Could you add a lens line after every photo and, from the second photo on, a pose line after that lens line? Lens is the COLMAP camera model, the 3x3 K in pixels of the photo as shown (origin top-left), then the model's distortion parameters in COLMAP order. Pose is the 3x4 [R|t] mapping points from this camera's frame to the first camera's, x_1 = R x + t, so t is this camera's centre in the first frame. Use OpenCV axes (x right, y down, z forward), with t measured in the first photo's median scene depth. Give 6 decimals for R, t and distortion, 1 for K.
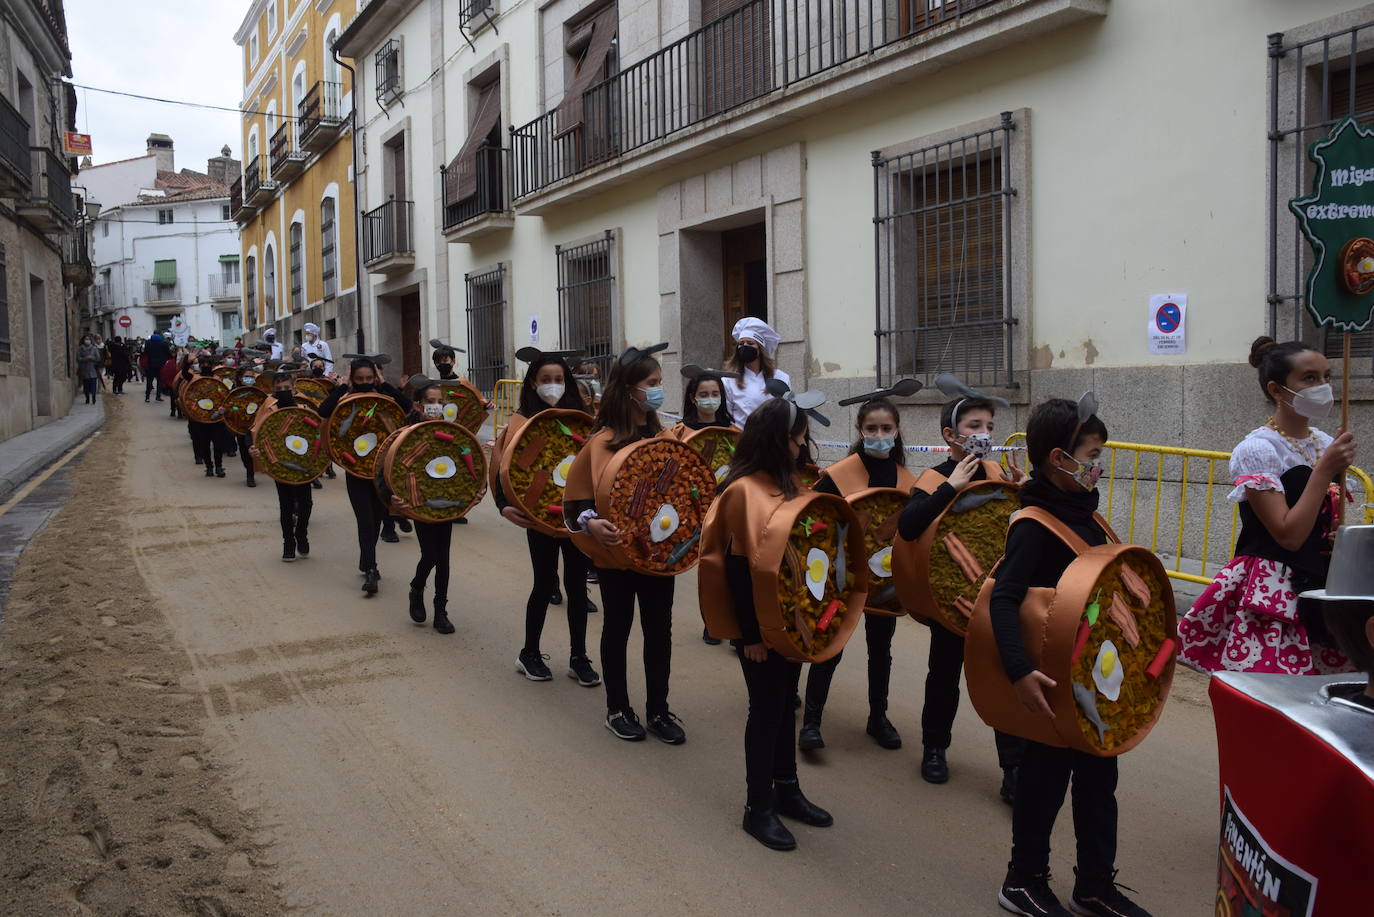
lens RADIAL K [[1093.3, 0, 690.0], [0, 1093.3, 485.7], [0, 0, 1]] dist [-0.166120, 0.124073]
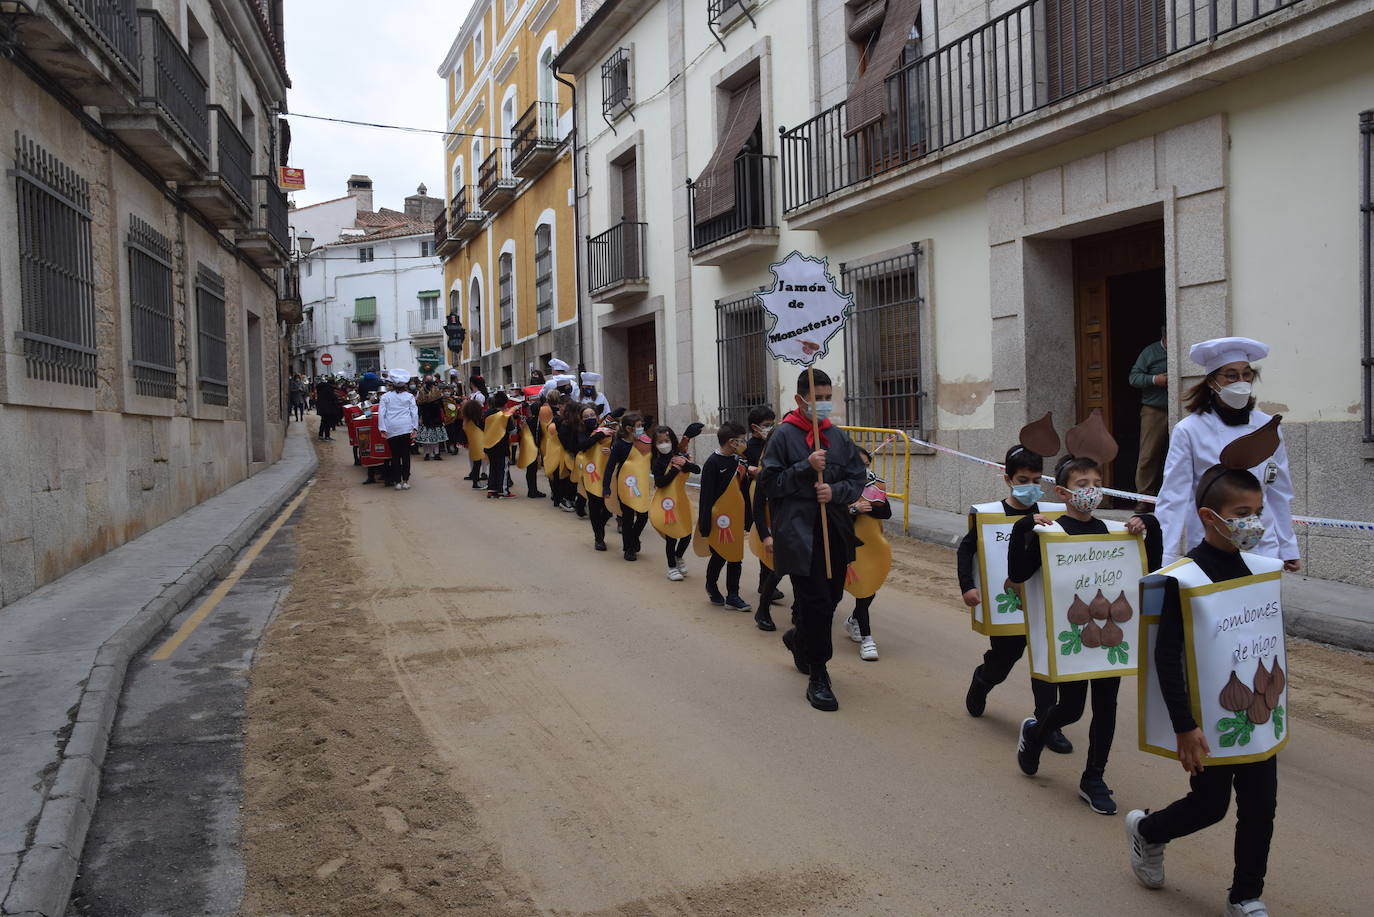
lens RADIAL K [[1117.7, 0, 688.4], [0, 1117.7, 468.3], [0, 0, 1]] dist [-0.166228, 0.160340]
pose [[0.985616, -0.005974, -0.168893, -0.083821], [-0.001767, 0.998956, -0.045648, -0.019021], [0.168989, 0.045290, 0.984577, 0.114529]]
